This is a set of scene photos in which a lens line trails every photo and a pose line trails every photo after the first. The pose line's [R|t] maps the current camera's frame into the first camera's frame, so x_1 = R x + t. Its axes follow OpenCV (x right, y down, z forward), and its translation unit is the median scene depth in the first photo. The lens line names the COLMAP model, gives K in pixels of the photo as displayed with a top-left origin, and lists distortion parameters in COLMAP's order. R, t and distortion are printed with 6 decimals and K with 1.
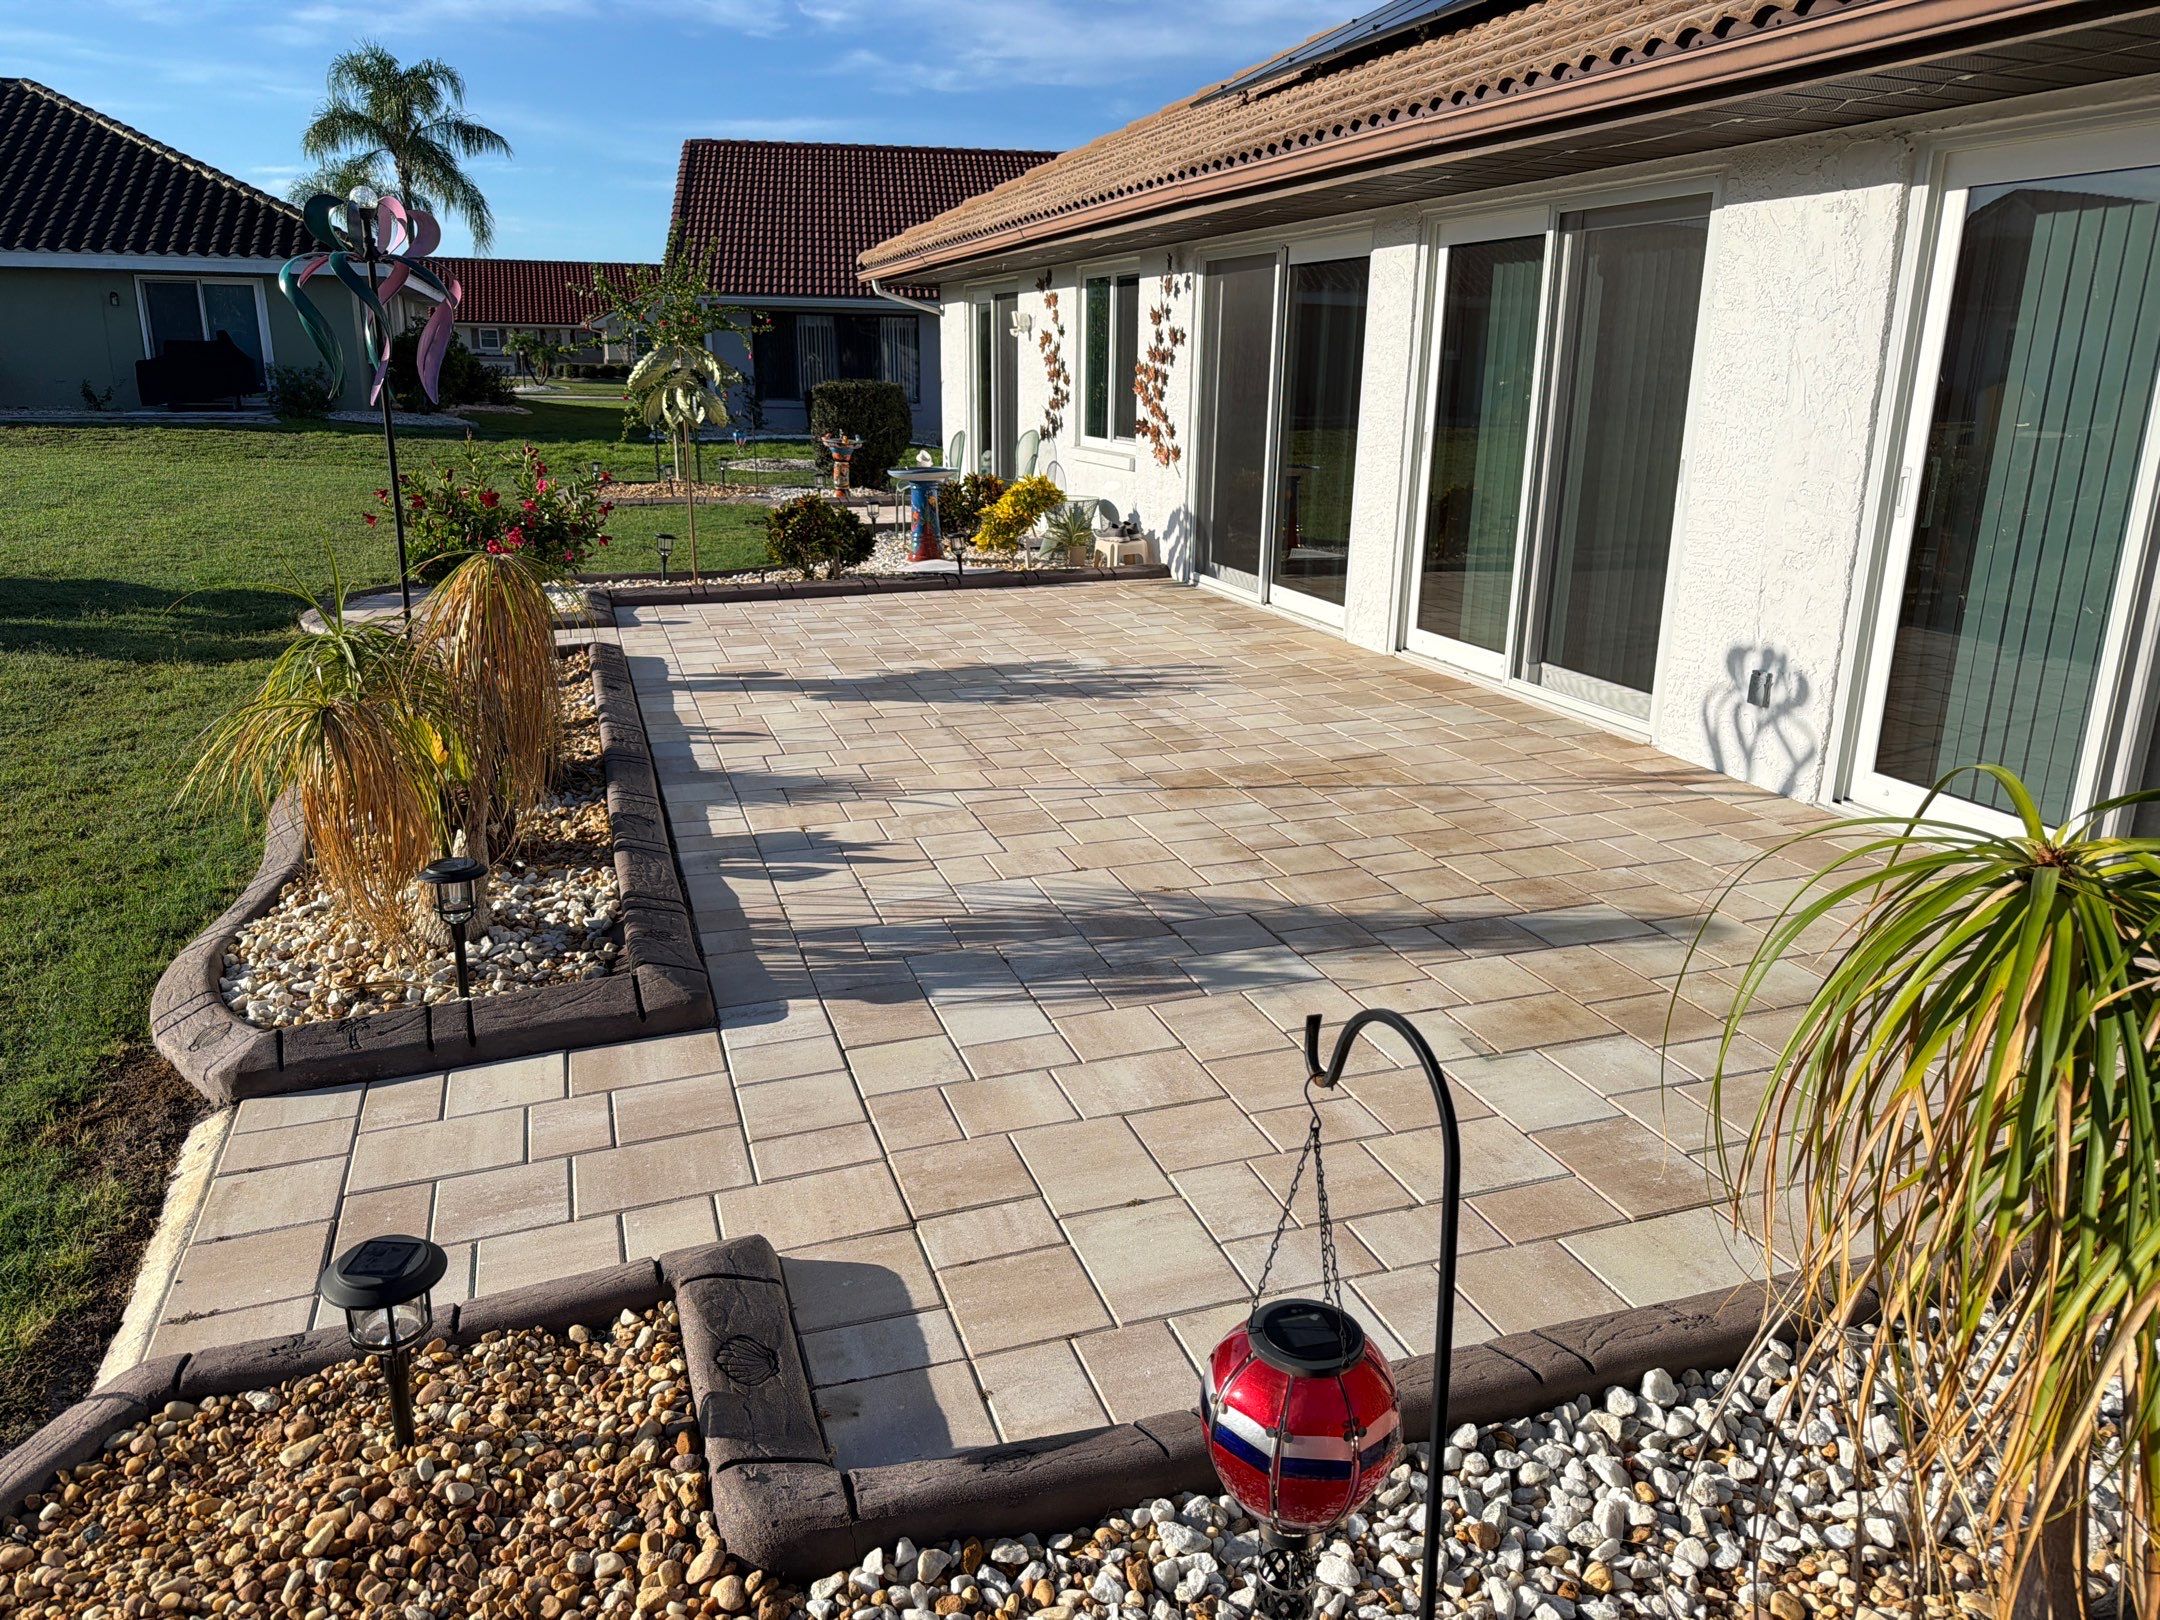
lens RADIAL K [[1539.3, 0, 1076.8], [0, 1539.3, 766.5], [0, 0, 1]] dist [0.347005, -0.488461]
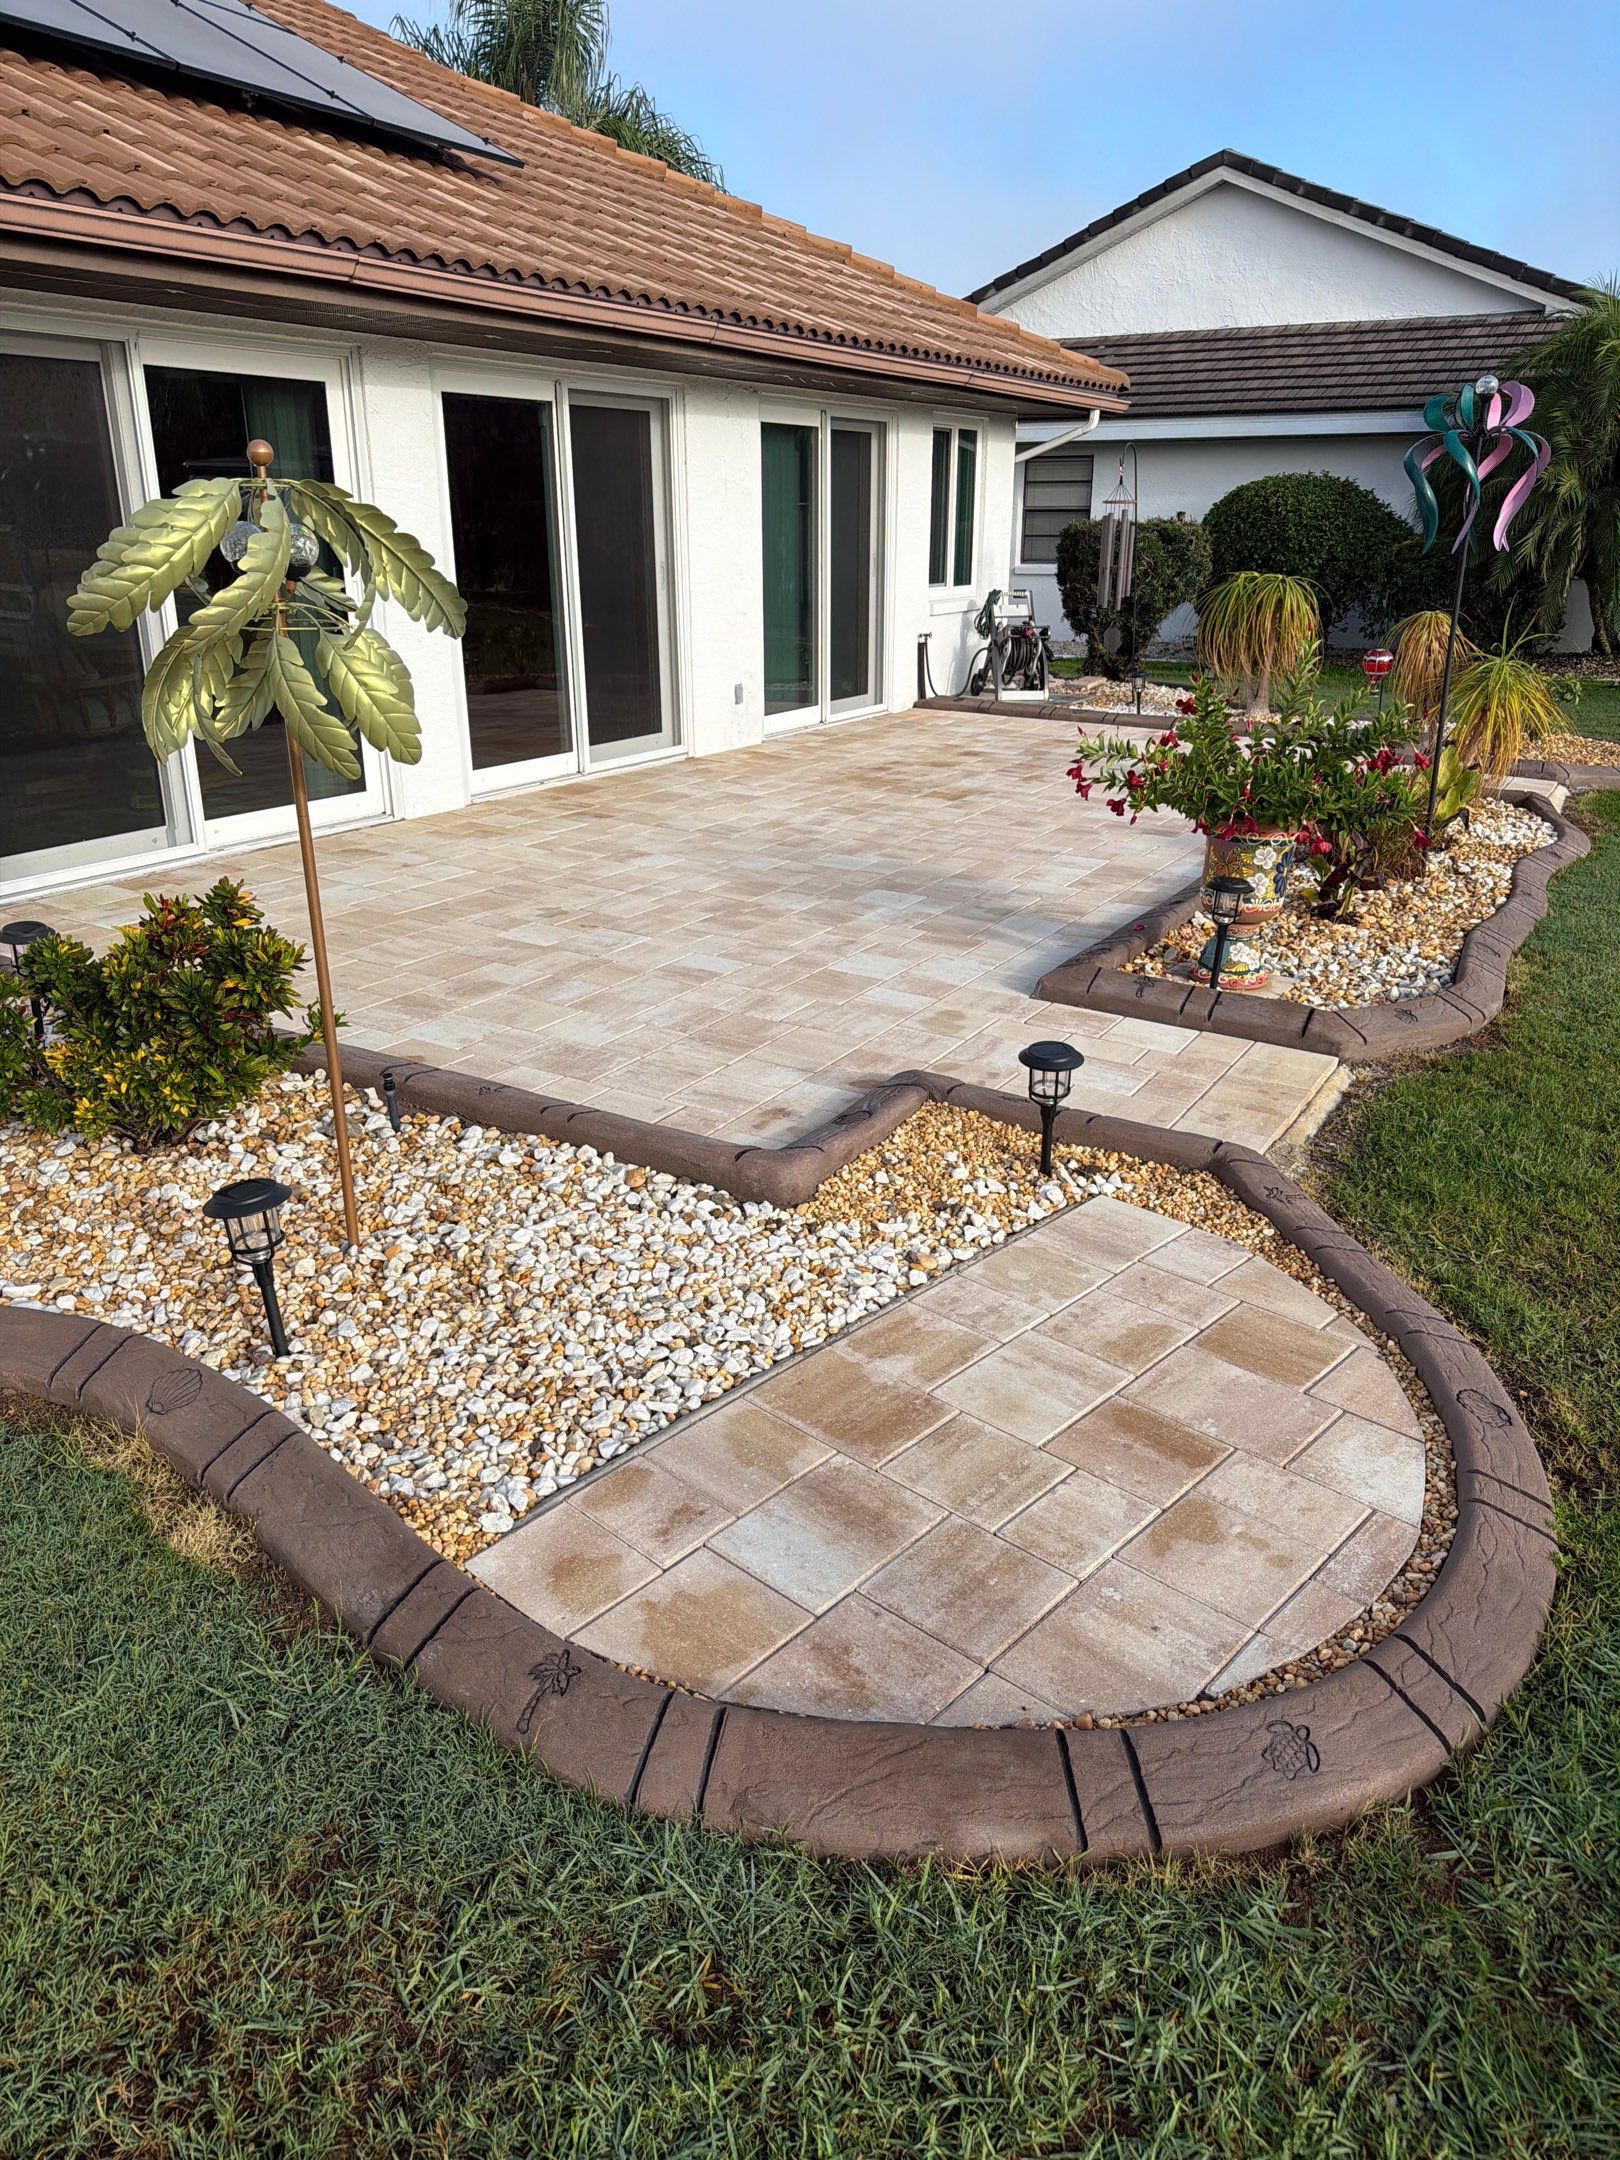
lens RADIAL K [[1520.5, 0, 823.2], [0, 1520.5, 1069.7], [0, 0, 1]] dist [0.153281, -0.253874]
pose [[-0.668568, -0.260076, 0.696690, -0.846565], [0.184678, 0.849437, 0.494319, -0.463344], [-0.720355, 0.459149, -0.519876, 1.780977]]
